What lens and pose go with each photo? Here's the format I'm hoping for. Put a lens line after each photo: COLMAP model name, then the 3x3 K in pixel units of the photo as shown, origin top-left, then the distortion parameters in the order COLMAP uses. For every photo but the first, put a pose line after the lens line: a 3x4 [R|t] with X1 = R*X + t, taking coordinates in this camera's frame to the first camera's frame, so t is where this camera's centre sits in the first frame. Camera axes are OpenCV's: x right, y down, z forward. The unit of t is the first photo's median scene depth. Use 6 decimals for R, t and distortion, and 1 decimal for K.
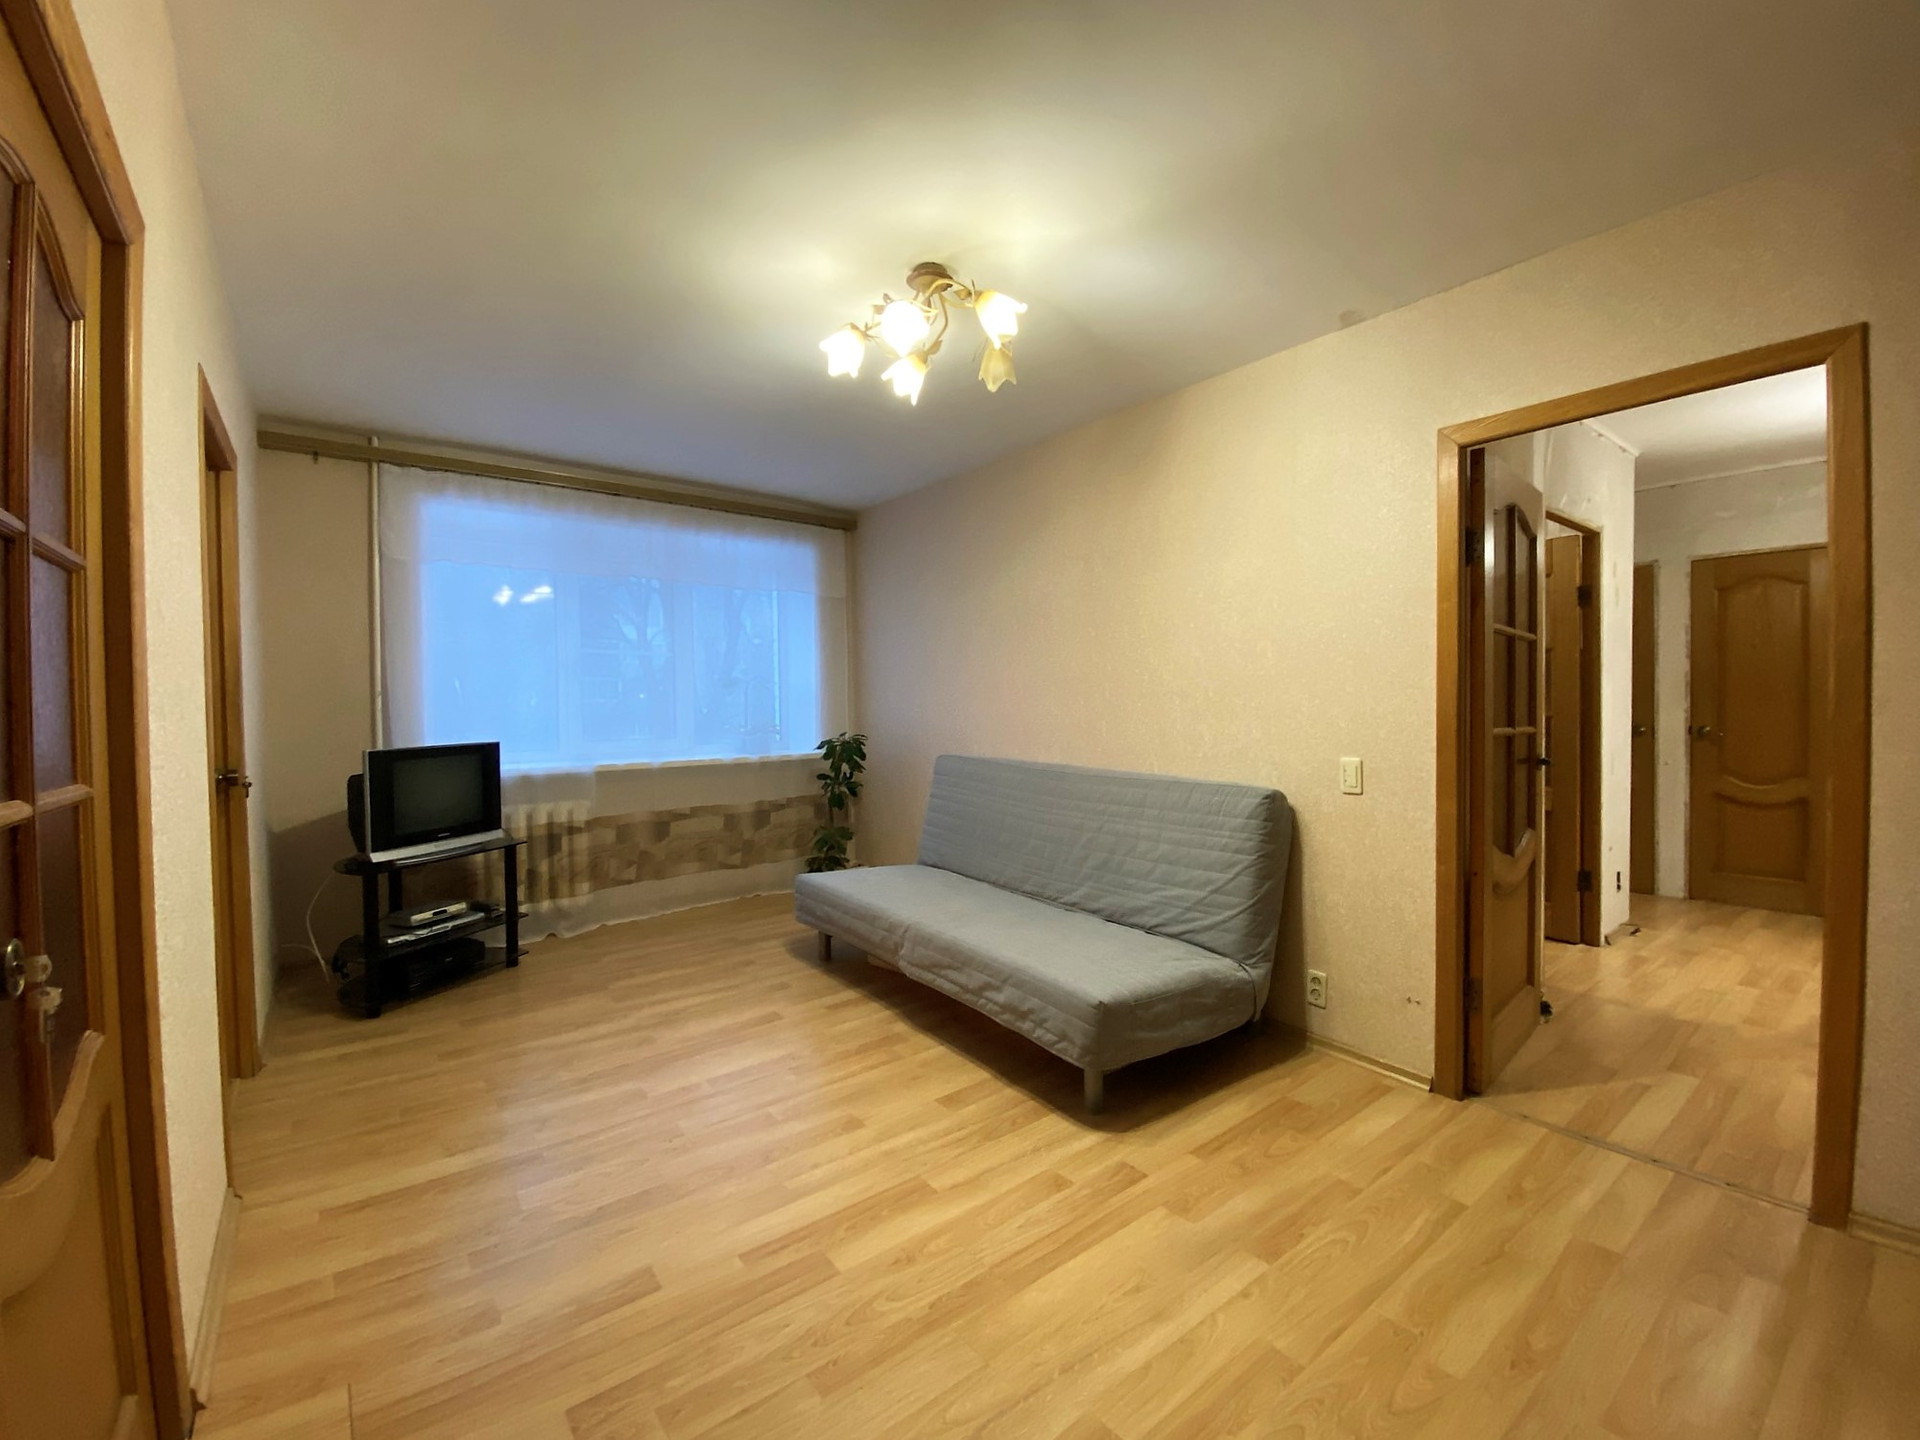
lens RADIAL K [[808.3, 0, 965.2], [0, 808.3, 714.0], [0, 0, 1]] dist [0.002864, -0.012703]
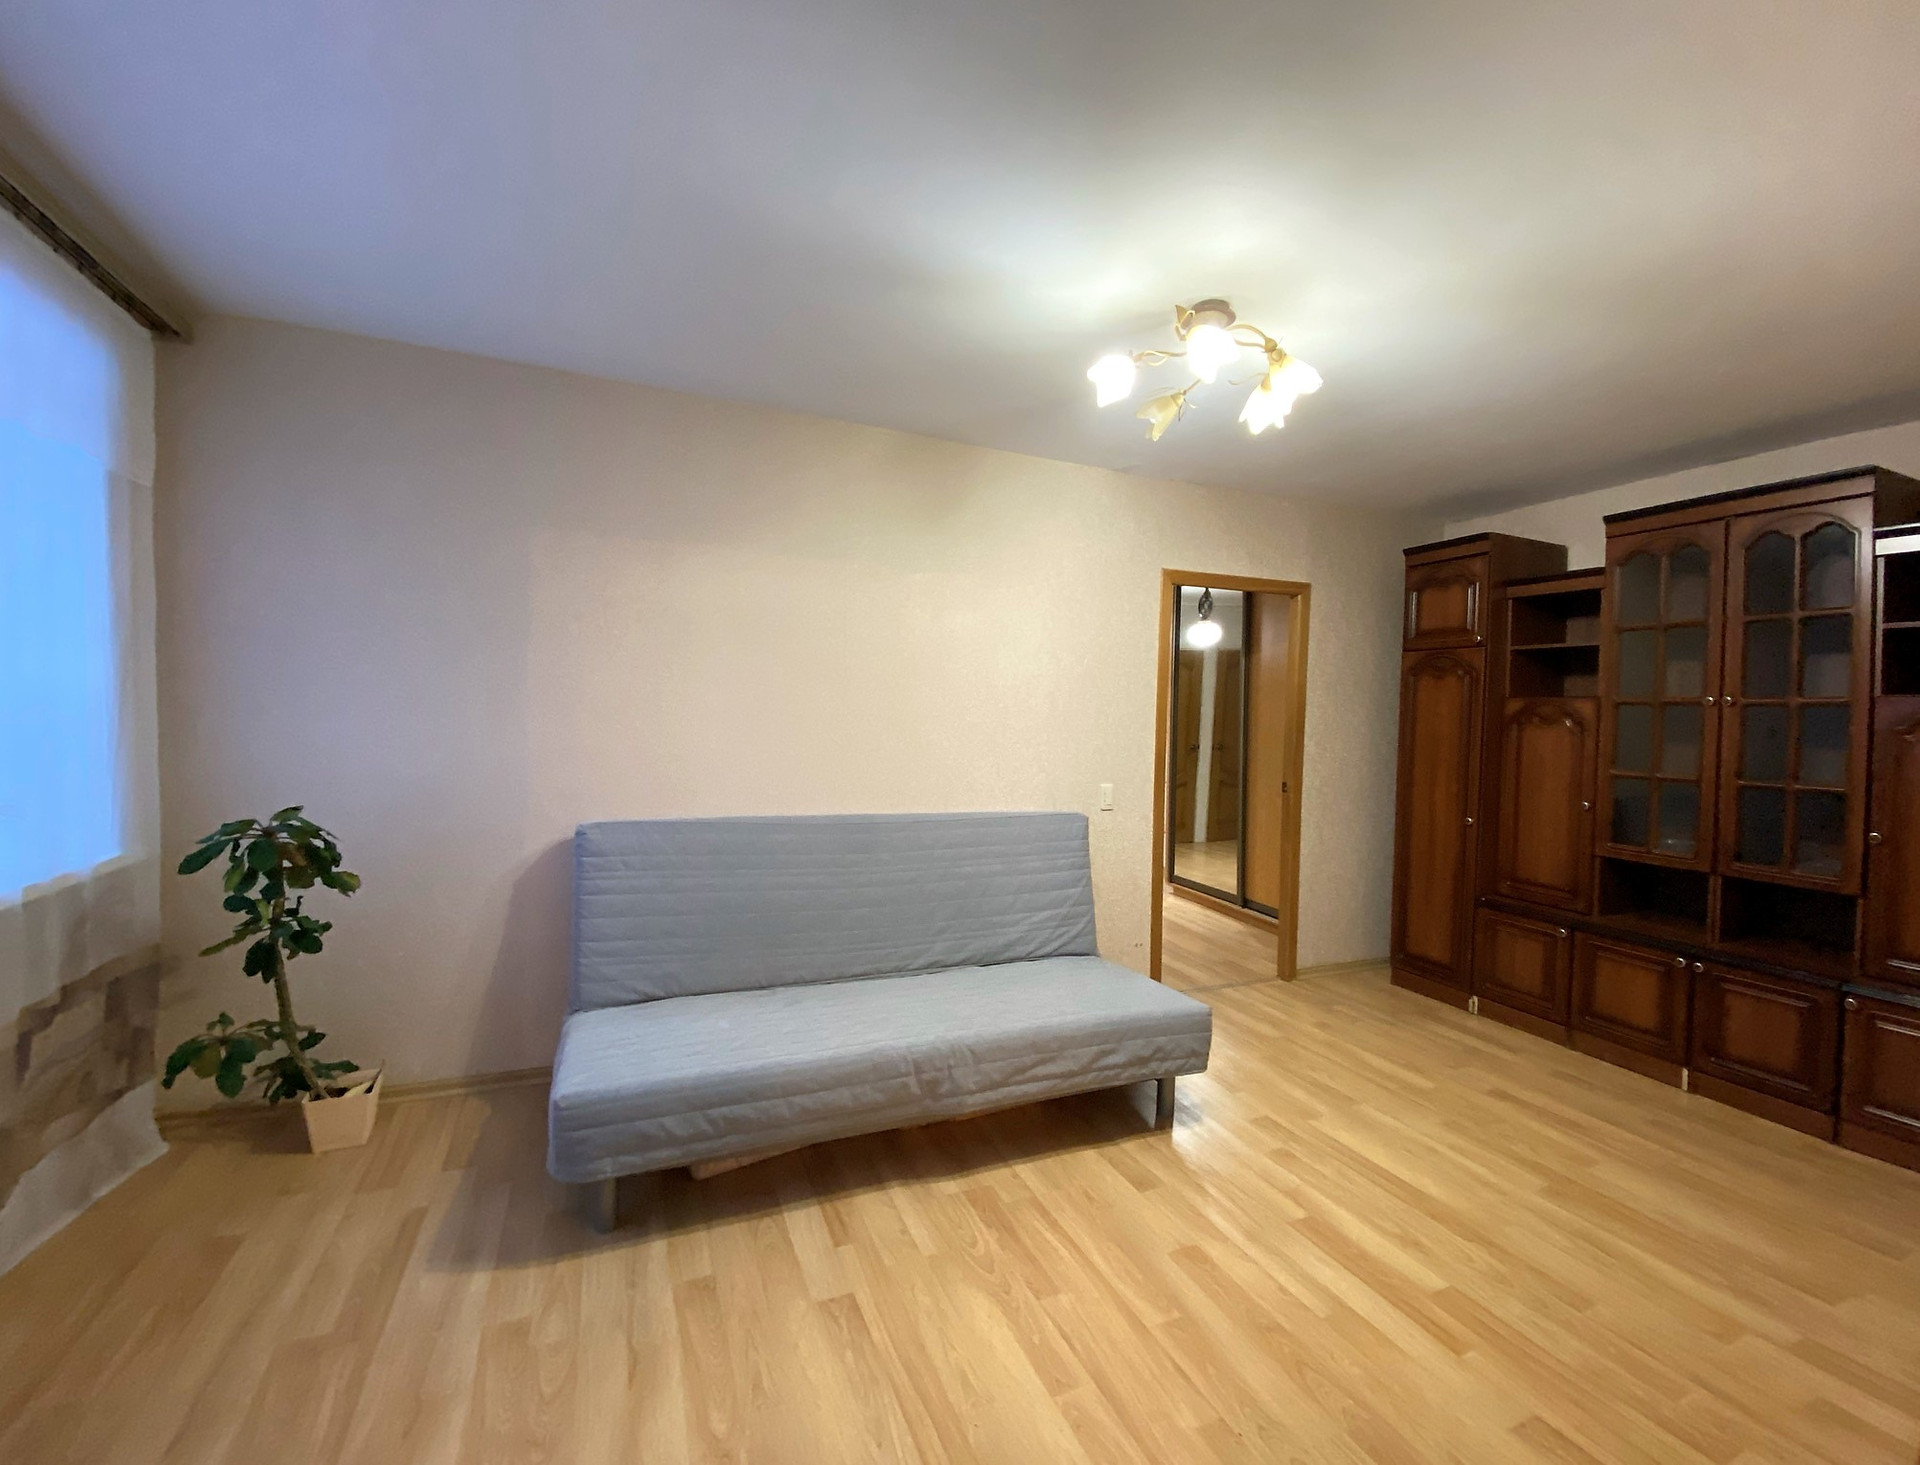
lens RADIAL K [[801.9, 0, 985.0], [0, 801.9, 727.6], [0, 0, 1]] dist [0.007605, -0.016549]
pose [[0.236964, -0.011772, 0.971447, -0.912661], [-0.013317, 0.999793, 0.015364, -0.057669], [-0.971427, -0.016577, 0.236759, 0.920455]]
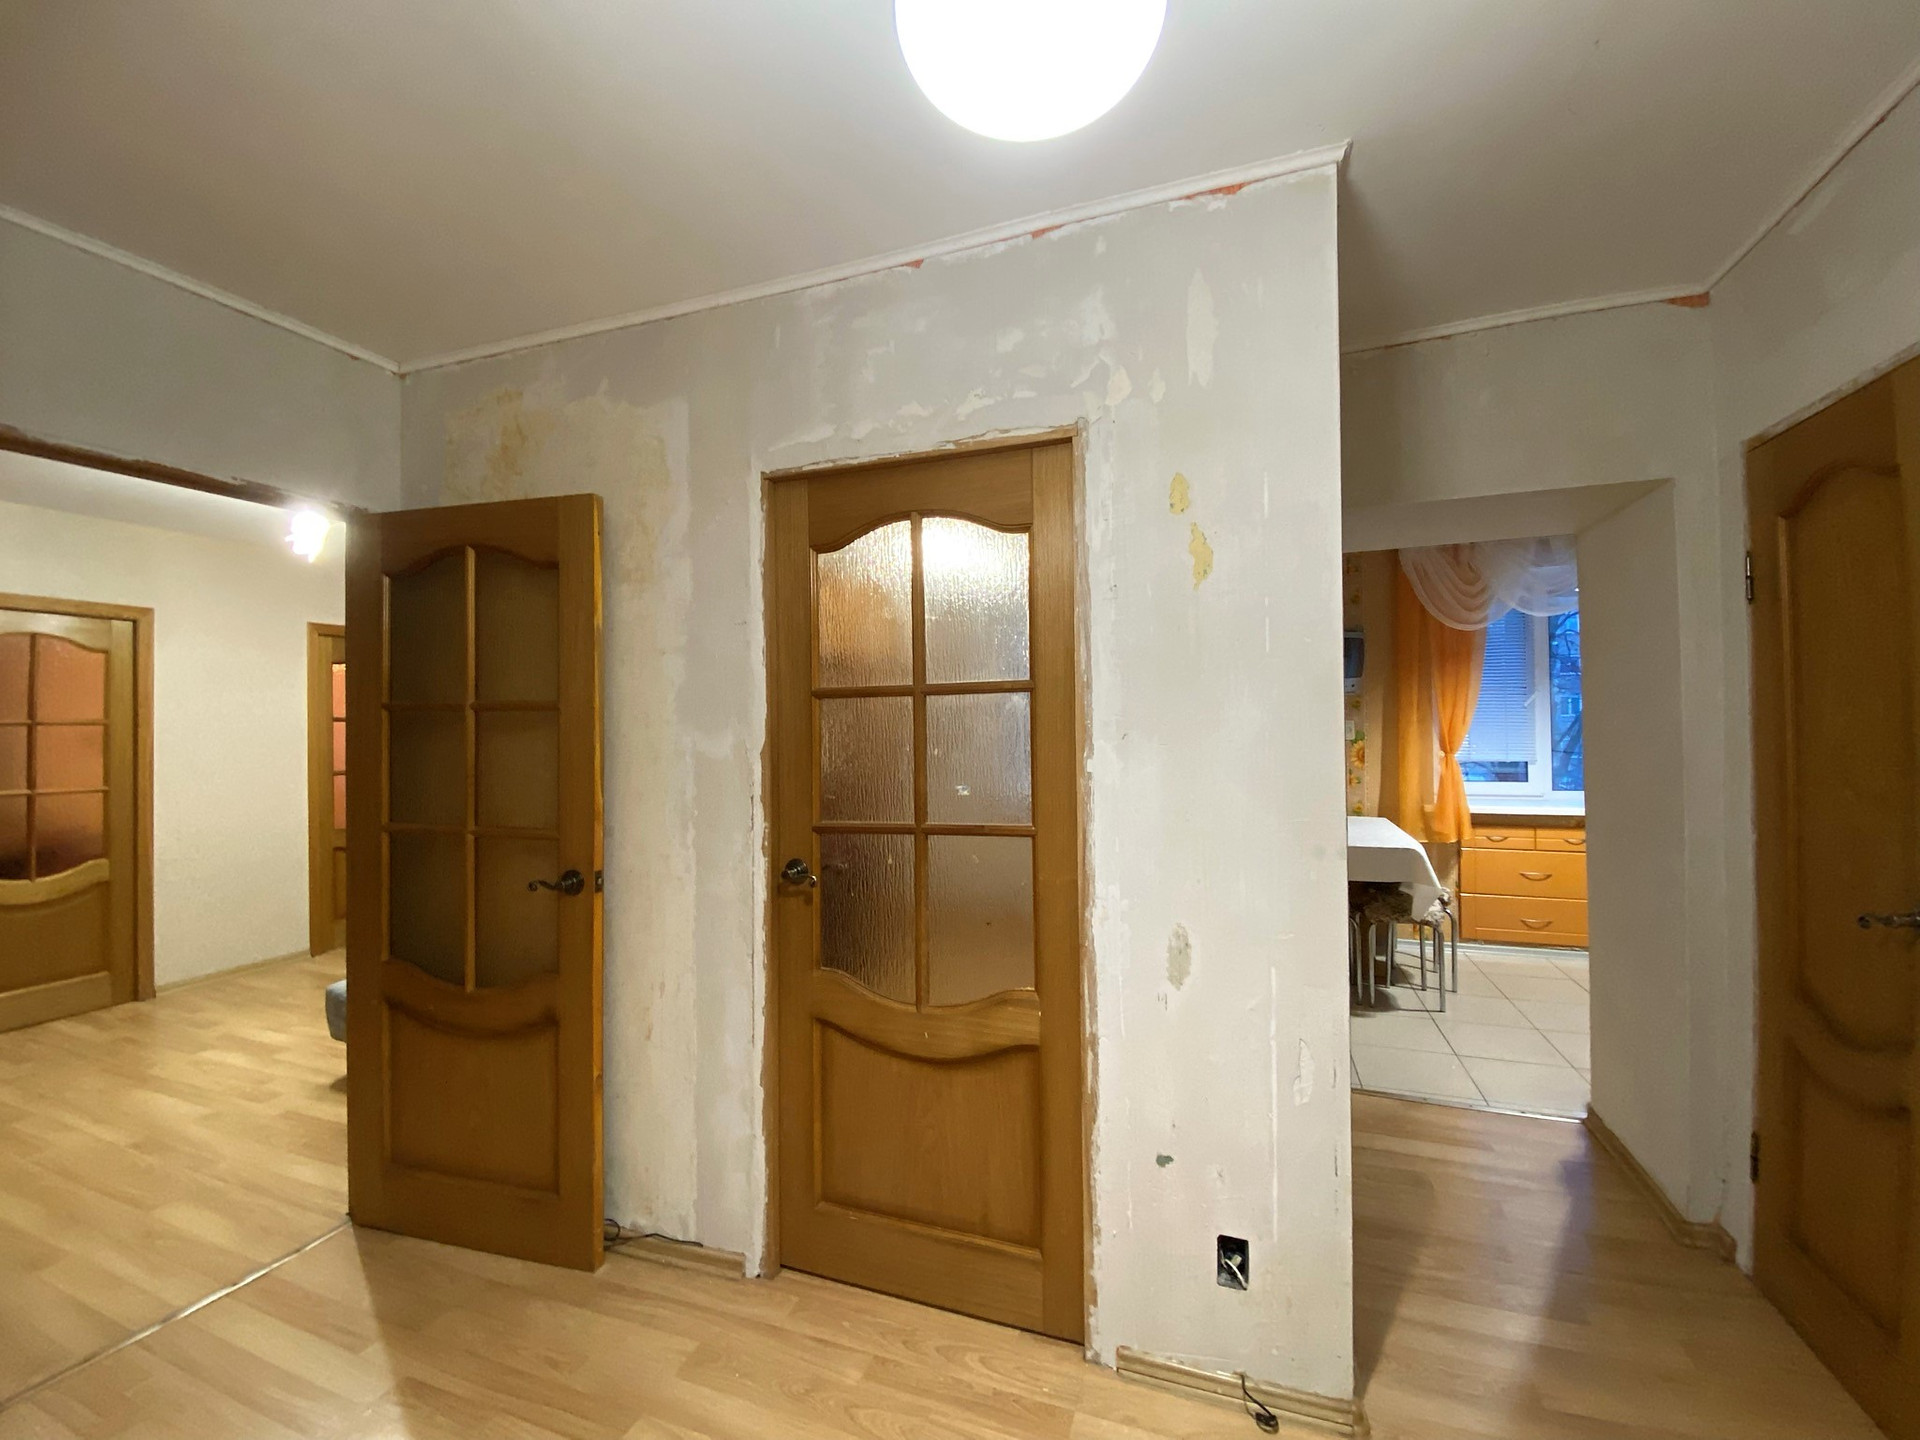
lens RADIAL K [[808.3, 0, 965.2], [0, 808.3, 714.0], [0, 0, 1]] dist [0.002864, -0.012703]
pose [[0.524067, -0.009158, -0.851628, 1.699796], [-0.012001, 0.999764, -0.018136, -0.093076], [0.851593, 0.019725, 0.523833, 1.051839]]
